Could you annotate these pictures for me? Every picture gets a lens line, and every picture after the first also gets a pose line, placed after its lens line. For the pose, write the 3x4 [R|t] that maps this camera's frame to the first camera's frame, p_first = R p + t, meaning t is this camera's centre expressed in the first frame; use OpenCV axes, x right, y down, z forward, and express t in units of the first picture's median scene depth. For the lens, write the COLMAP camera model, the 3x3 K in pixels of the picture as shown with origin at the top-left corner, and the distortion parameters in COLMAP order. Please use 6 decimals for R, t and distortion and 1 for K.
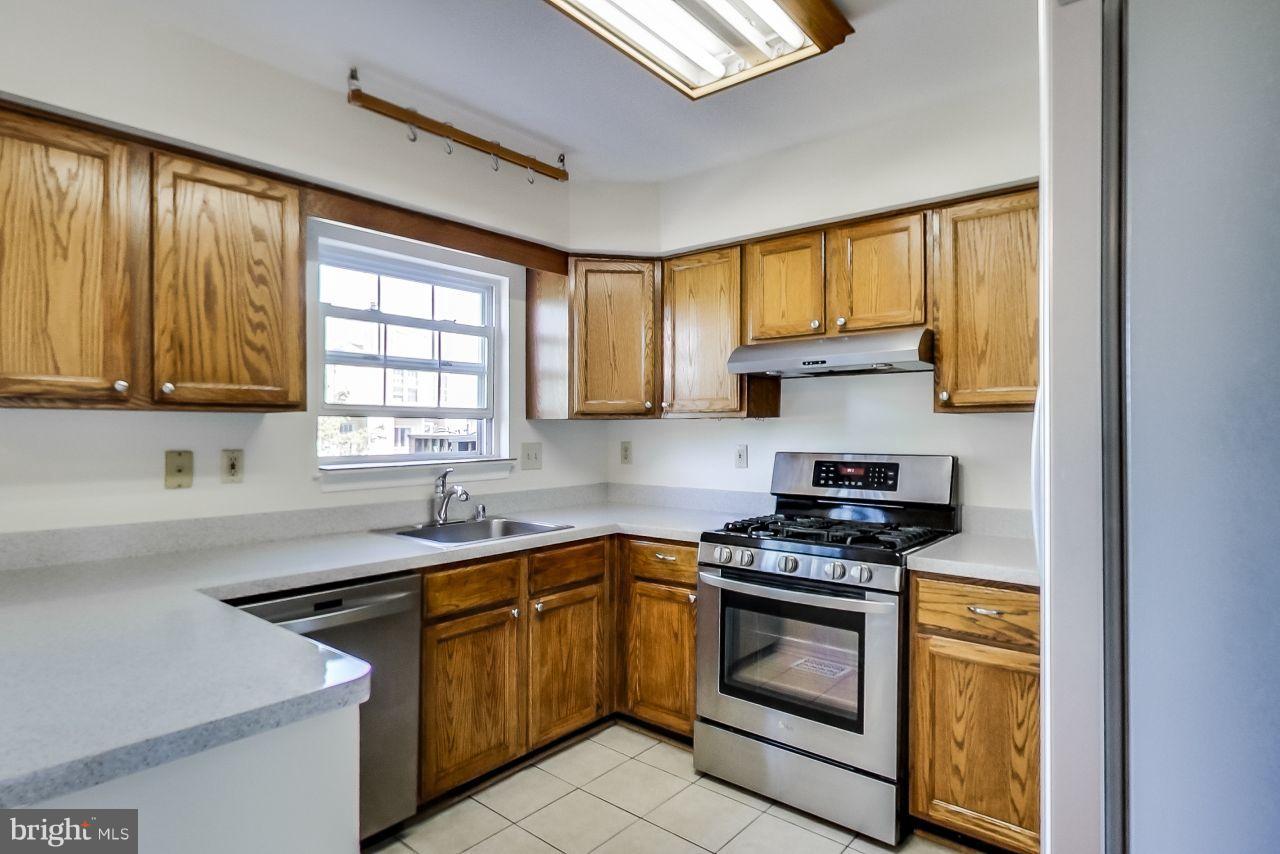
lens RADIAL K [[680.5, 0, 640.0], [0, 680.5, 427.0], [0, 0, 1]] dist [-0.002066, -0.000626]
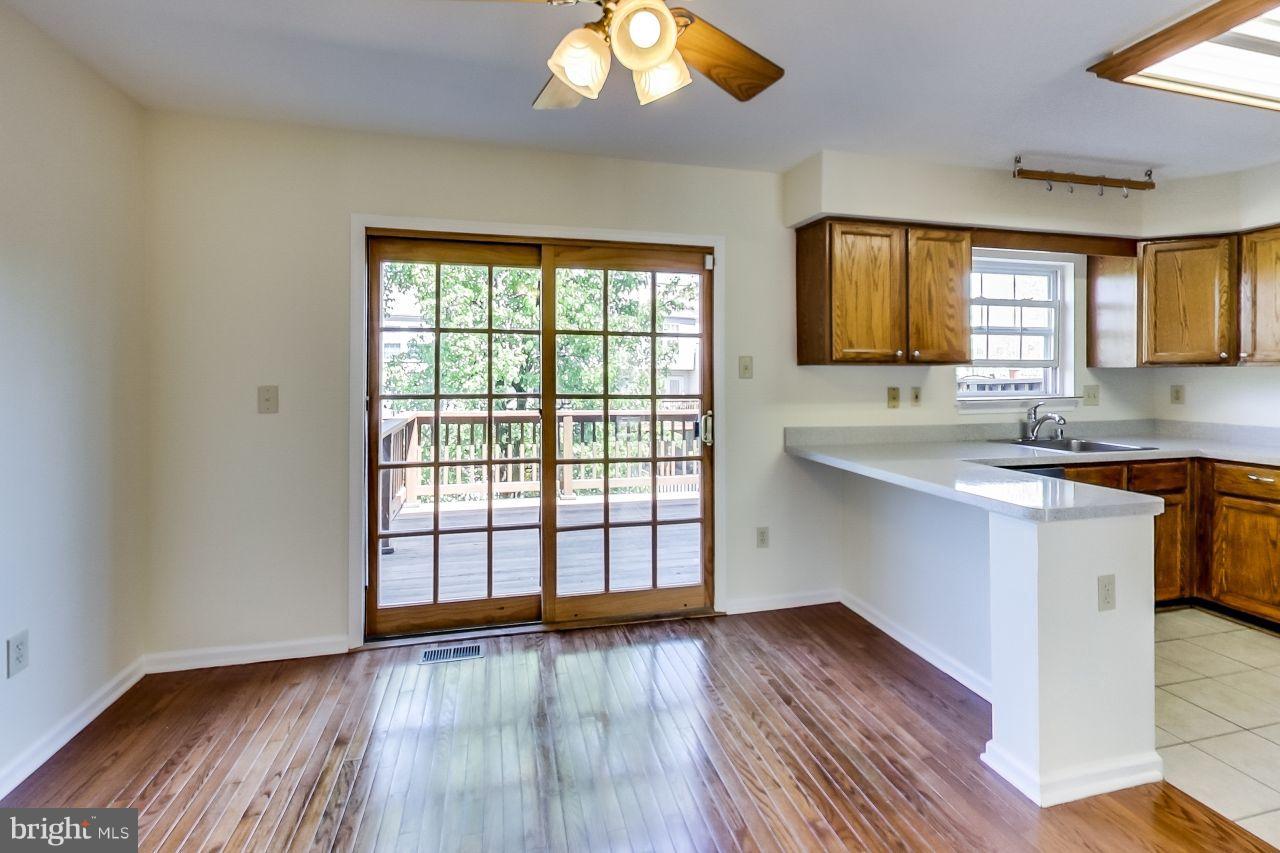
lens RADIAL K [[568.0, 0, 640.0], [0, 568.0, 376.1], [0, 0, 1]] dist [0.000759, 0.000527]
pose [[0.814907, 0.001802, -0.579588, -0.275069], [0.002992, 0.999969, 0.007316, -0.006171], [0.579583, -0.007696, 0.814877, -0.483873]]
